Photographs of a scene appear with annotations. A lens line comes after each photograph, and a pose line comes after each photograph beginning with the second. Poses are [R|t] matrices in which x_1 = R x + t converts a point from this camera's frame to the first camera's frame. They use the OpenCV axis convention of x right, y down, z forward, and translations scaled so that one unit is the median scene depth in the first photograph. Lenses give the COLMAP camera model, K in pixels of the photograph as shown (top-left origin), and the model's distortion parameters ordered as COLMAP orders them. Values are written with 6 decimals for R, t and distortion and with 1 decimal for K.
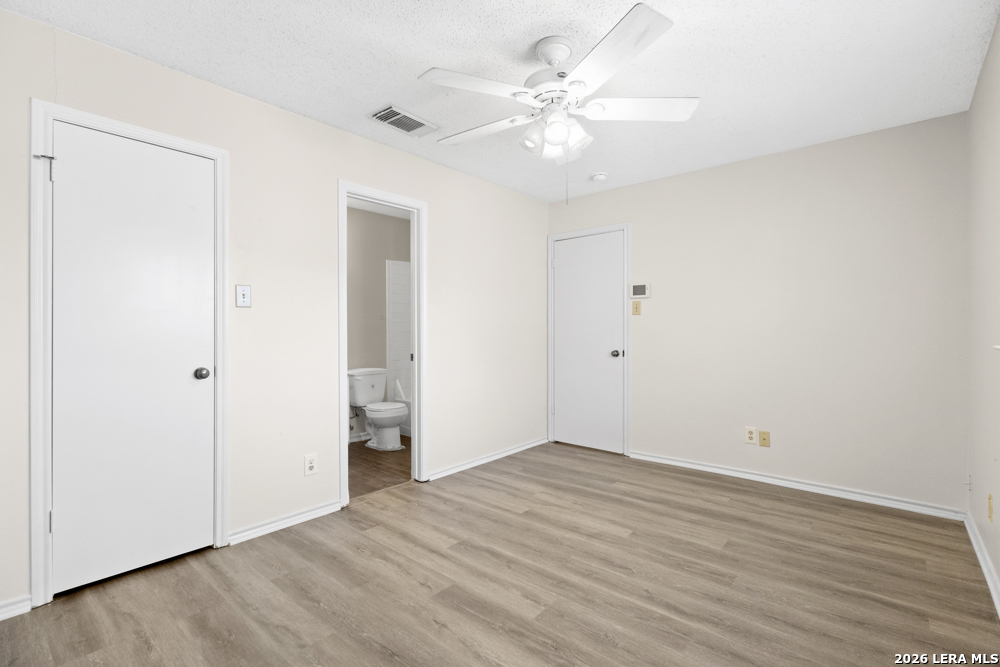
lens RADIAL K [[462.8, 0, 503.6], [0, 462.8, 333.6], [0, 0, 1]] dist [-0.003665, -0.001200]
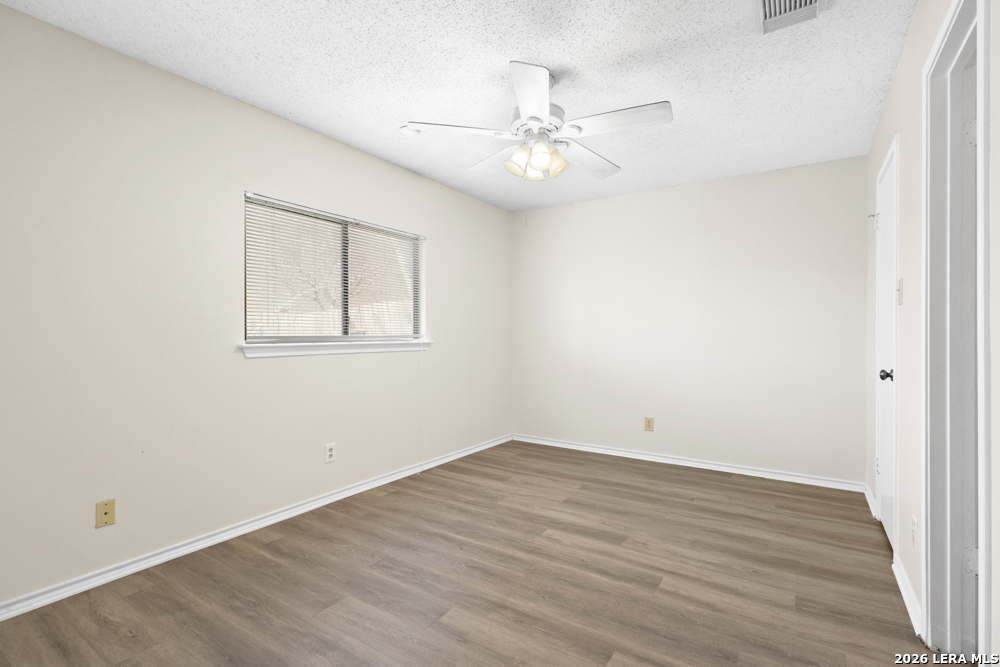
lens RADIAL K [[462.8, 0, 493.3], [0, 462.8, 334.1], [0, 0, 1]] dist [-0.003665, -0.001200]
pose [[-0.994930, 0.002555, -0.100533, 0.326107], [0.002595, 0.999997, -0.000268, -0.006307], [0.100532, -0.000527, -0.994934, 2.079992]]
